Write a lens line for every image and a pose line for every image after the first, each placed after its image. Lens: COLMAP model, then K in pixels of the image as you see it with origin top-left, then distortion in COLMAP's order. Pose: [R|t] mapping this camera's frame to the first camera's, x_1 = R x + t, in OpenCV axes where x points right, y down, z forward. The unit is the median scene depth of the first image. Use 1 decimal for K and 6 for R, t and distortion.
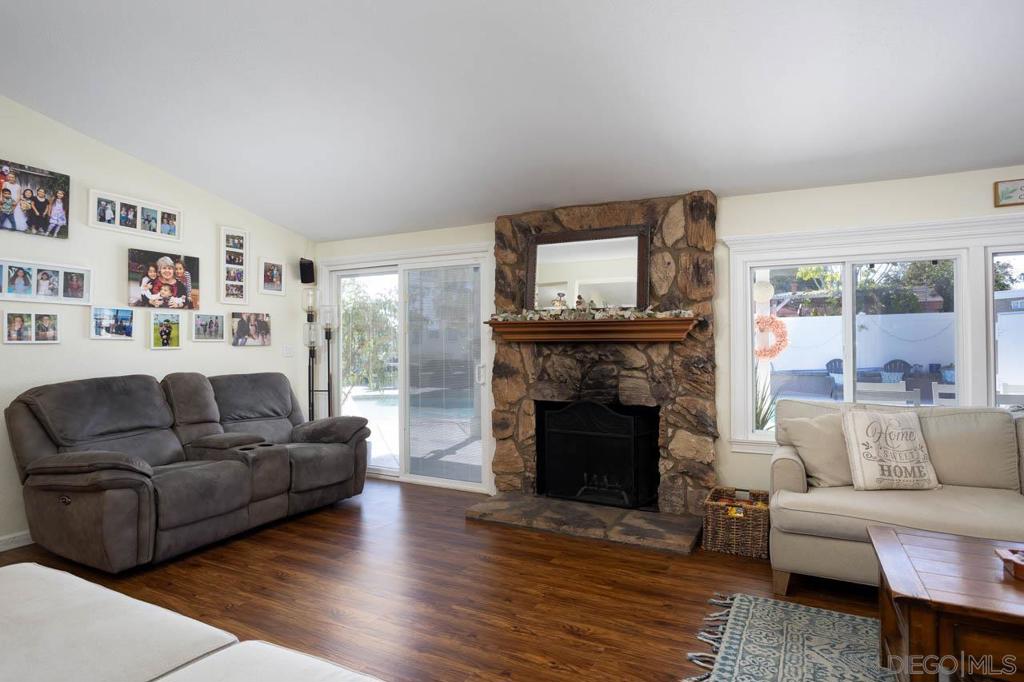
lens RADIAL K [[556.5, 0, 495.5], [0, 556.5, 337.1], [0, 0, 1]] dist [-0.020600, 0.011586]
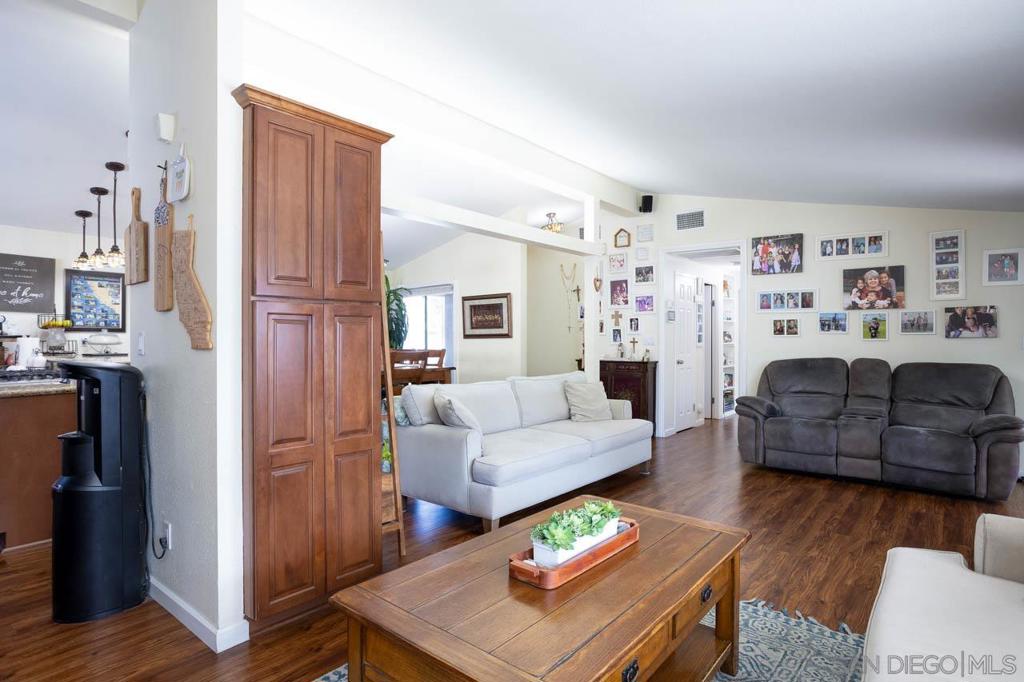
lens RADIAL K [[556.5, 0, 504.9], [0, 556.5, 343.3], [0, 0, 1]] dist [-0.020600, 0.011586]
pose [[-0.211192, 0.008186, -0.977410, 0.914961], [0.013130, 0.999898, 0.005538, 0.010129], [0.977356, -0.011664, -0.211278, 0.441340]]
